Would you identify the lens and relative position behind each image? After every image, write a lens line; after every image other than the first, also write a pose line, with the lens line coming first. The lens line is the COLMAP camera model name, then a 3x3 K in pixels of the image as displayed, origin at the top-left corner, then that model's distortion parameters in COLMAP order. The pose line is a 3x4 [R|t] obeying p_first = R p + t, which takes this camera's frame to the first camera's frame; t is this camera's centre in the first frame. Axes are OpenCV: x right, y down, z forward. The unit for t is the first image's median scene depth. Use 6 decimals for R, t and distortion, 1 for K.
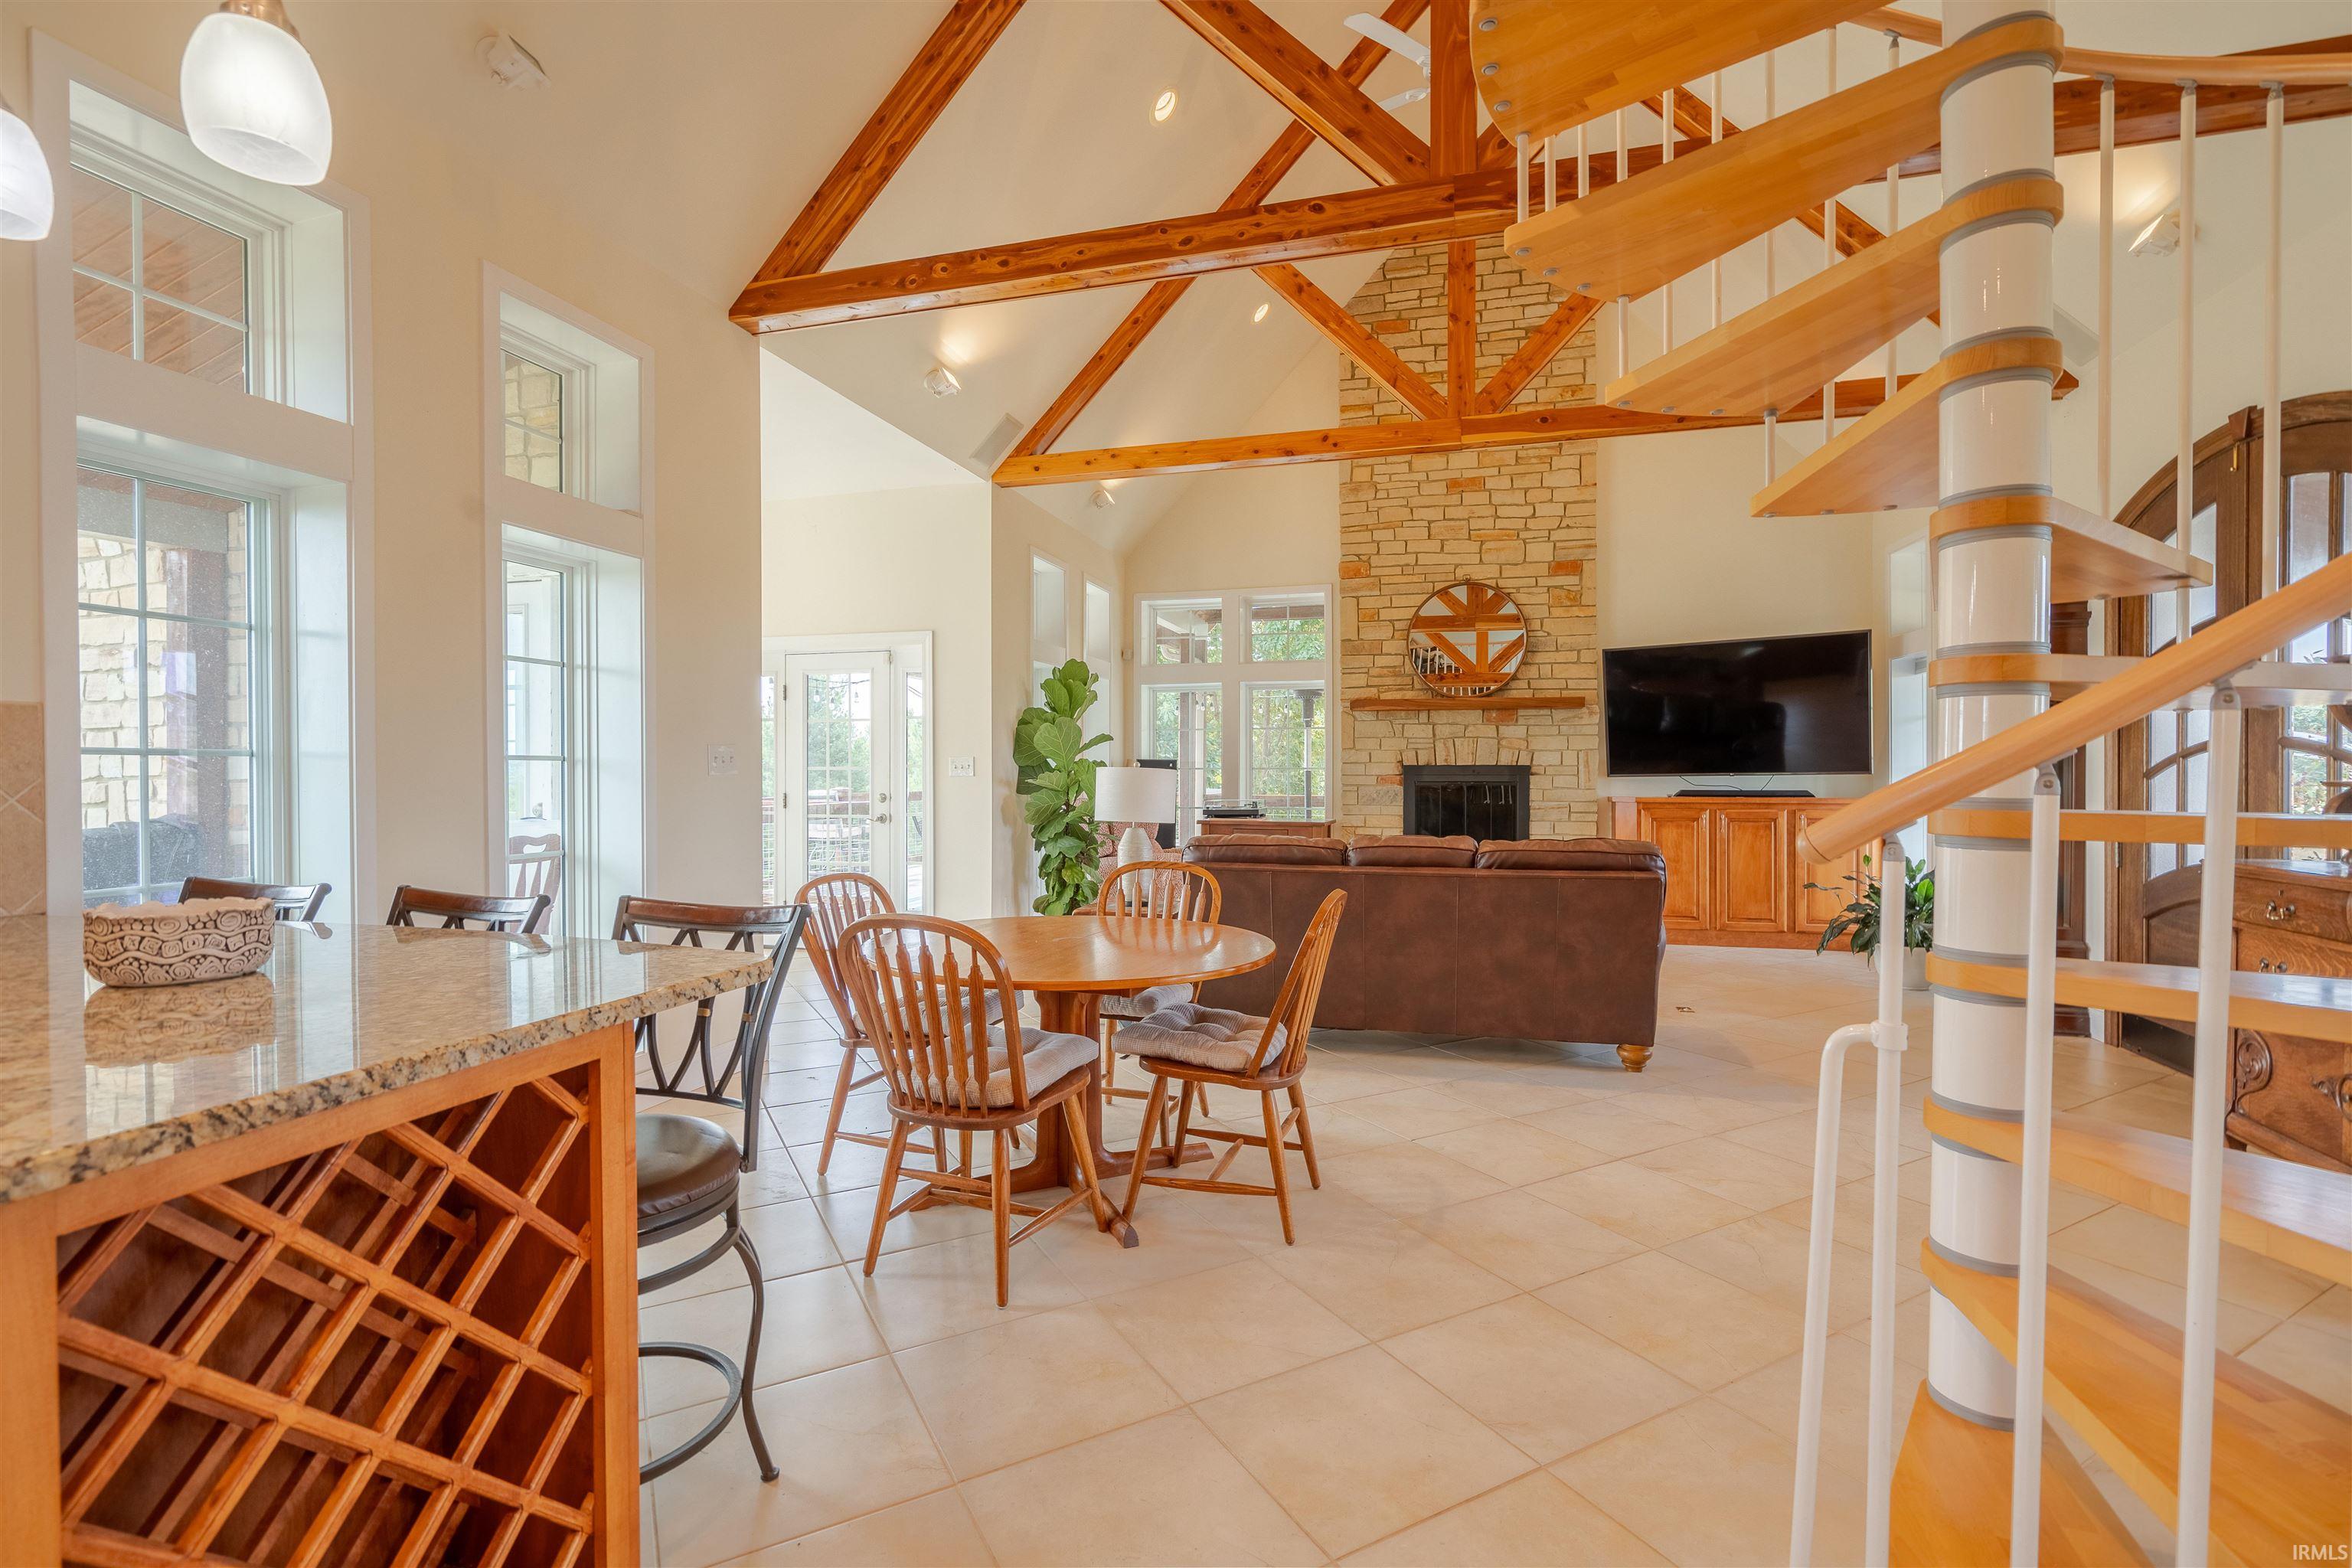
lens RADIAL K [[1065.3, 0, 1176.0], [0, 1065.3, 780.6], [0, 0, 1]] dist [-0.013018, -0.000307]
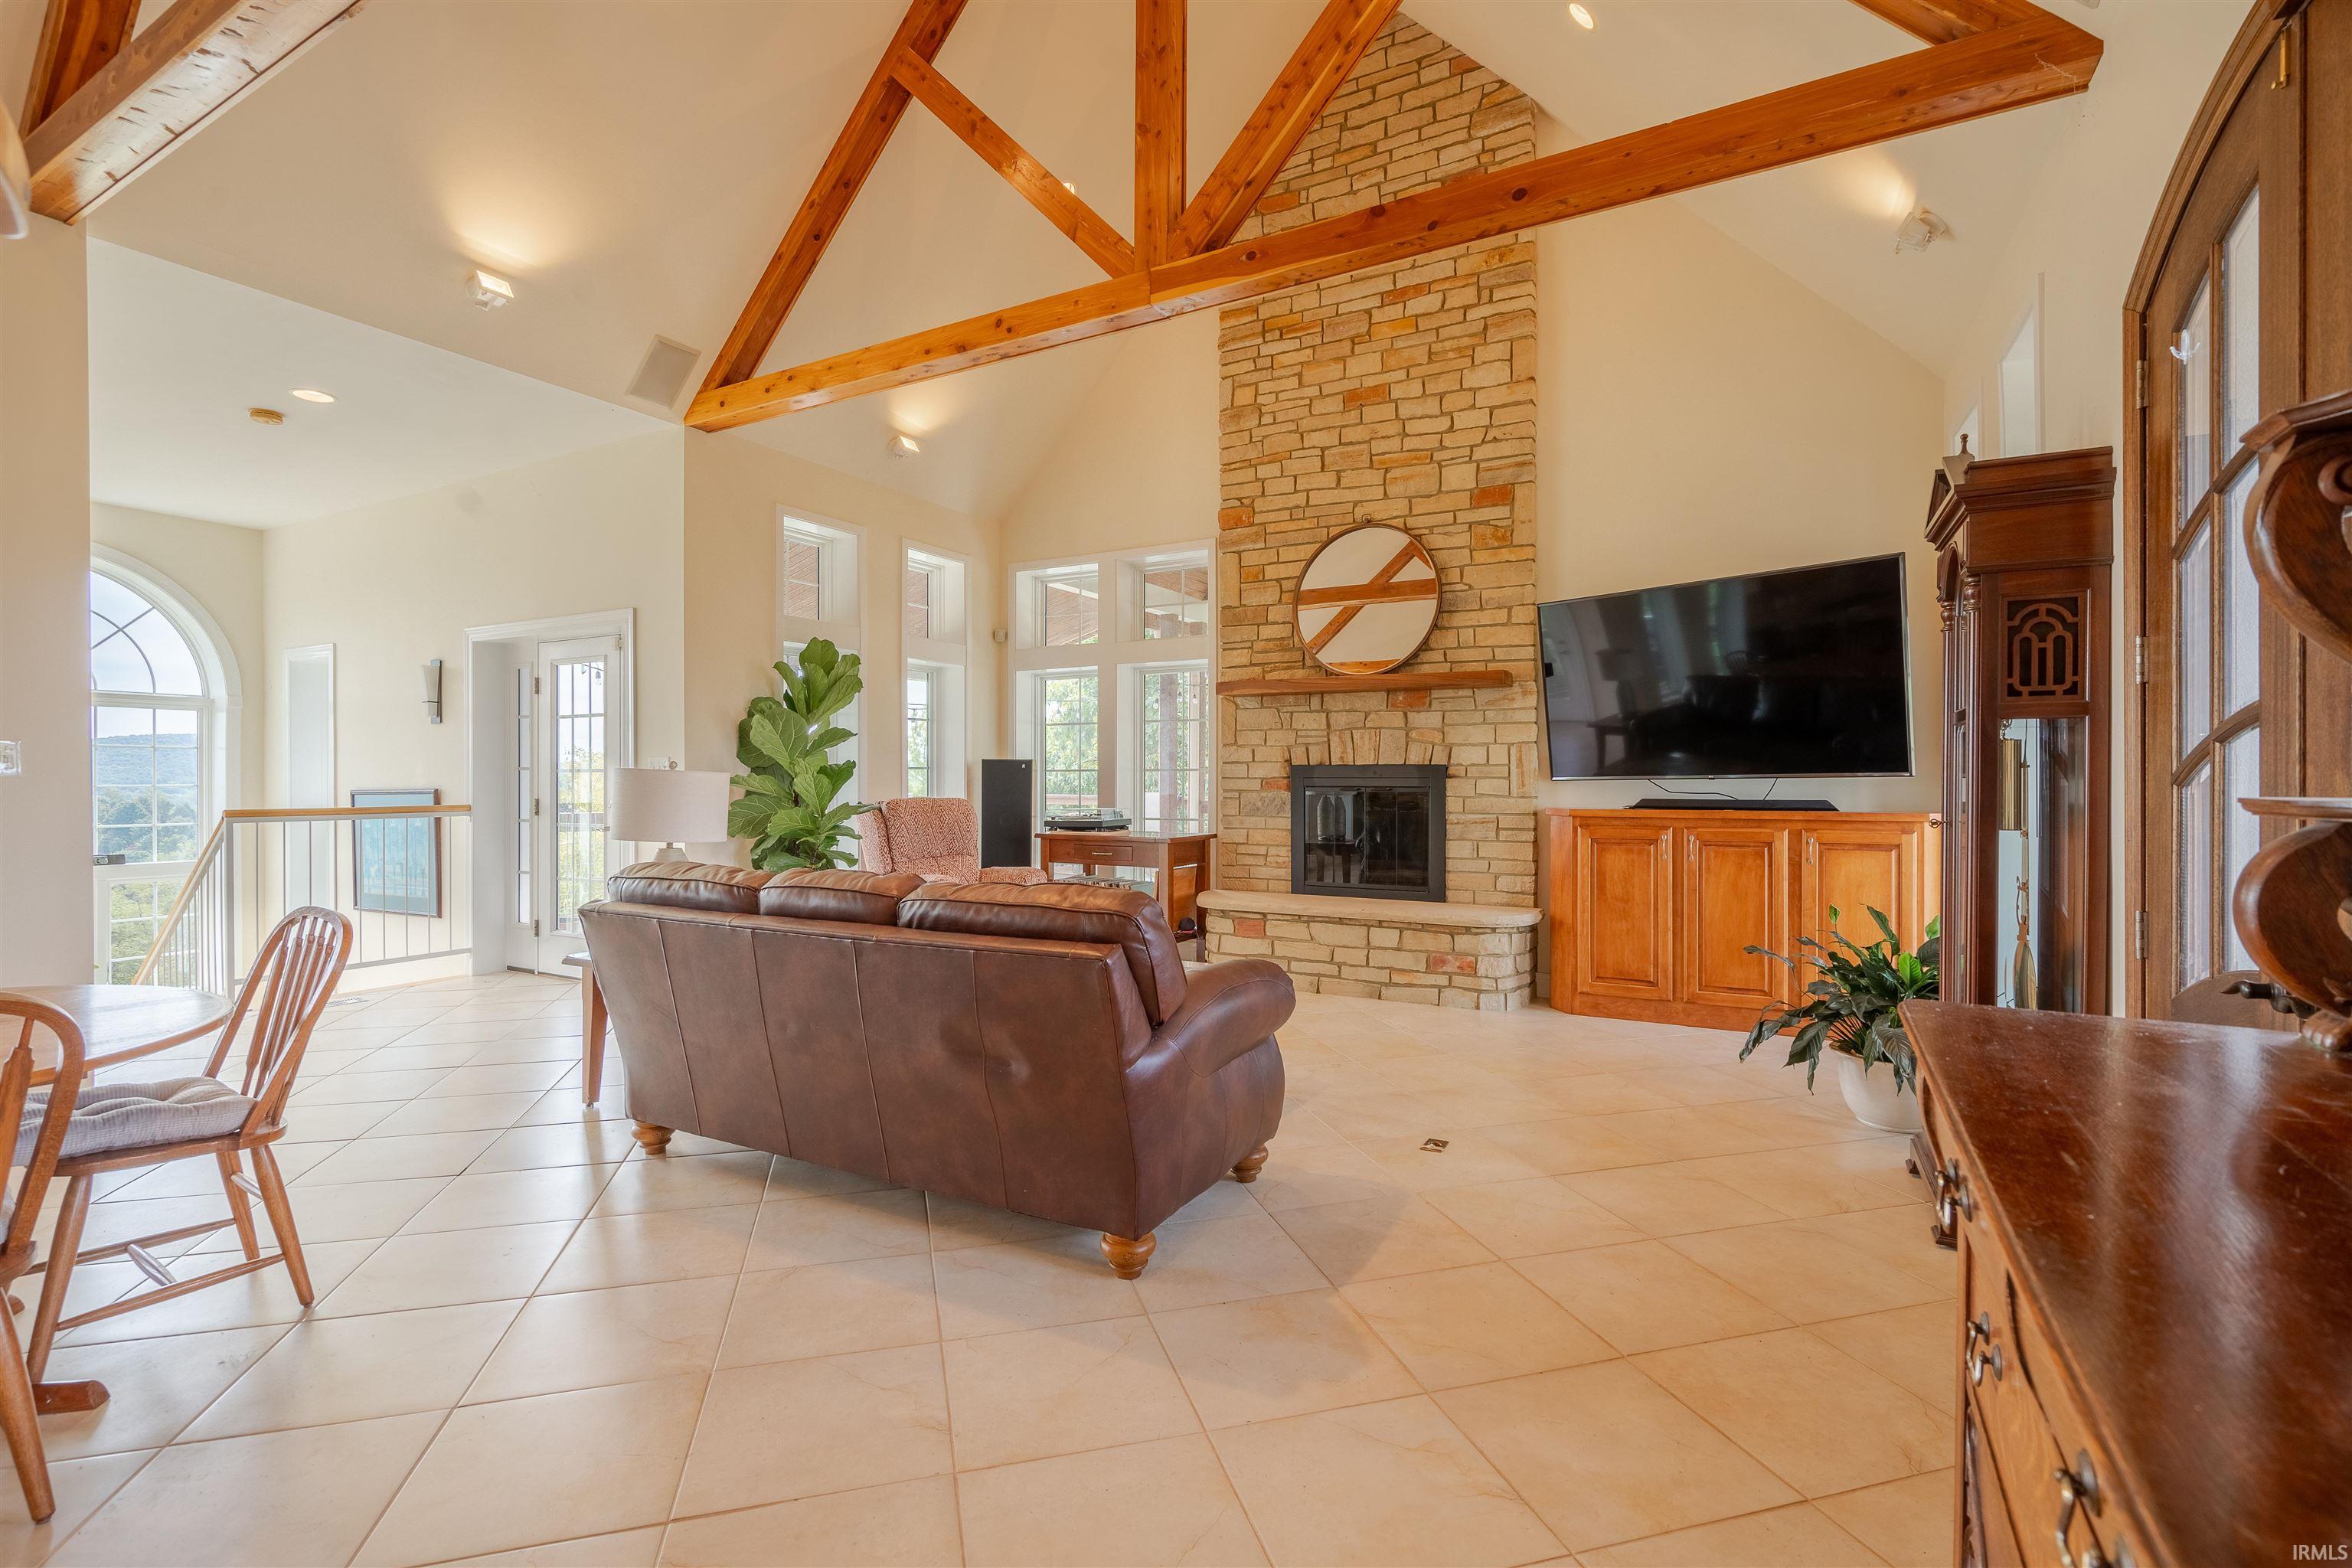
lens RADIAL K [[1065.3, 0, 1188.9], [0, 1065.3, 782.6], [0, 0, 1]] dist [-0.013018, -0.000307]
pose [[0.972905, 0.000914, -0.231201, 0.329314], [-0.000956, 1.000000, -0.000068, -0.001679], [0.231201, 0.000287, 0.972906, 0.233956]]
